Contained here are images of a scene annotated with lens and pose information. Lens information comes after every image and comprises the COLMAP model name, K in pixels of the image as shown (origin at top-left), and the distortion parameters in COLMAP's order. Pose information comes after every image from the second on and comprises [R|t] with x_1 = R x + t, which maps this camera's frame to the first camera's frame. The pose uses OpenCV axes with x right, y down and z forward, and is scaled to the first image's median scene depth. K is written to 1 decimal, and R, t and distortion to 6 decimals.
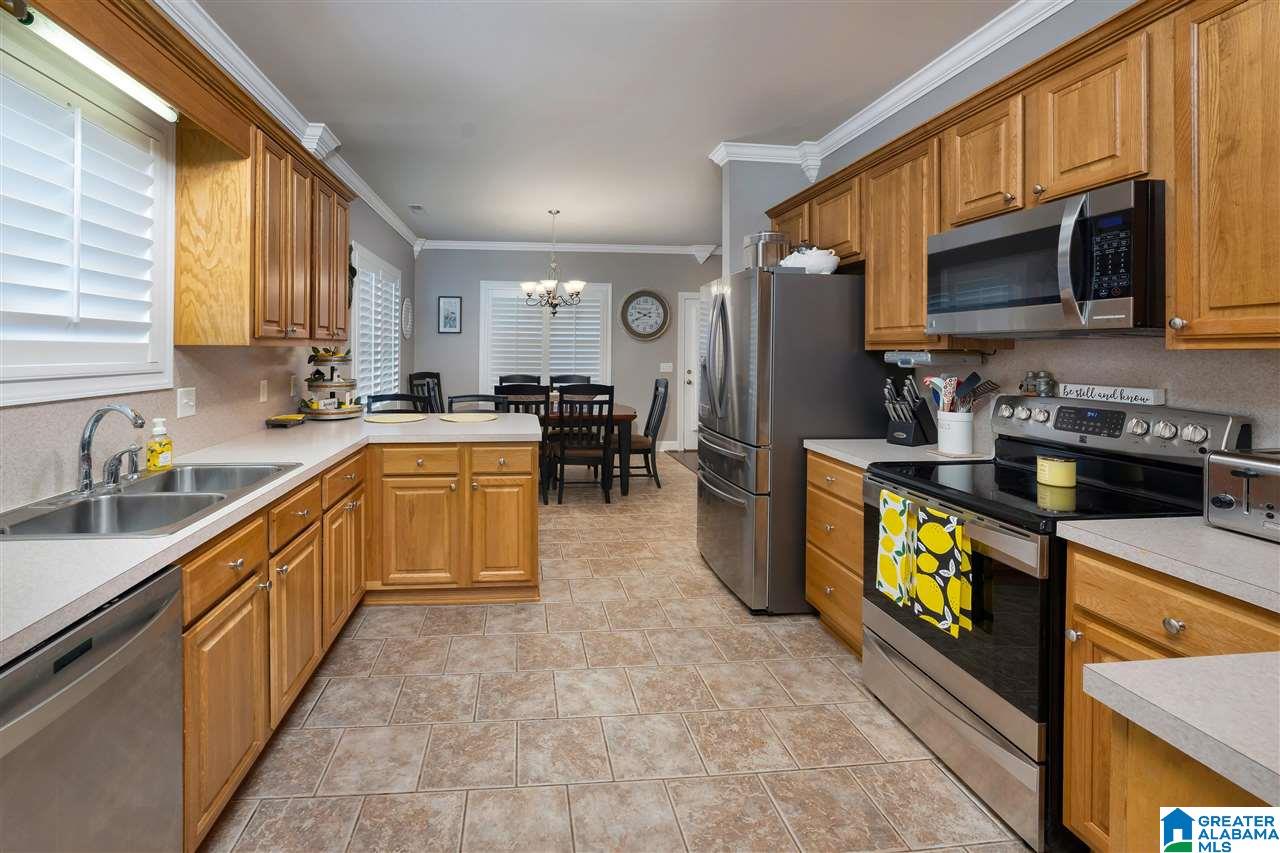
lens RADIAL K [[531.4, 0, 639.0], [0, 531.4, 351.0], [0, 0, 1]] dist [-0.000265, -0.000048]
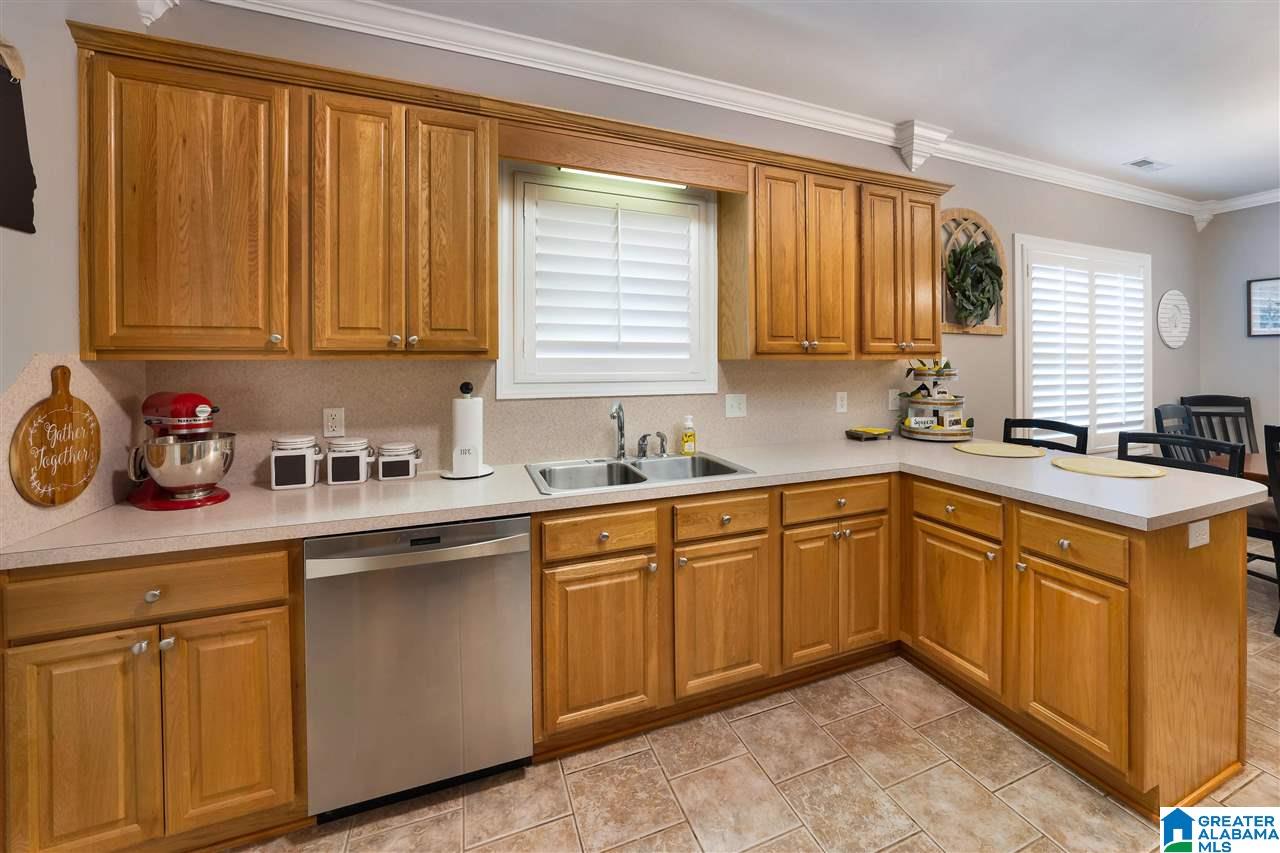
lens RADIAL K [[537.2, 0, 642.9], [0, 537.2, 357.5], [0, 0, 1]] dist [0.001543, 0.000508]
pose [[0.244036, -0.001786, -0.969765, 0.236132], [-0.004437, 0.999986, -0.002958, -0.007769], [0.969756, 0.005025, 0.244024, 0.371519]]
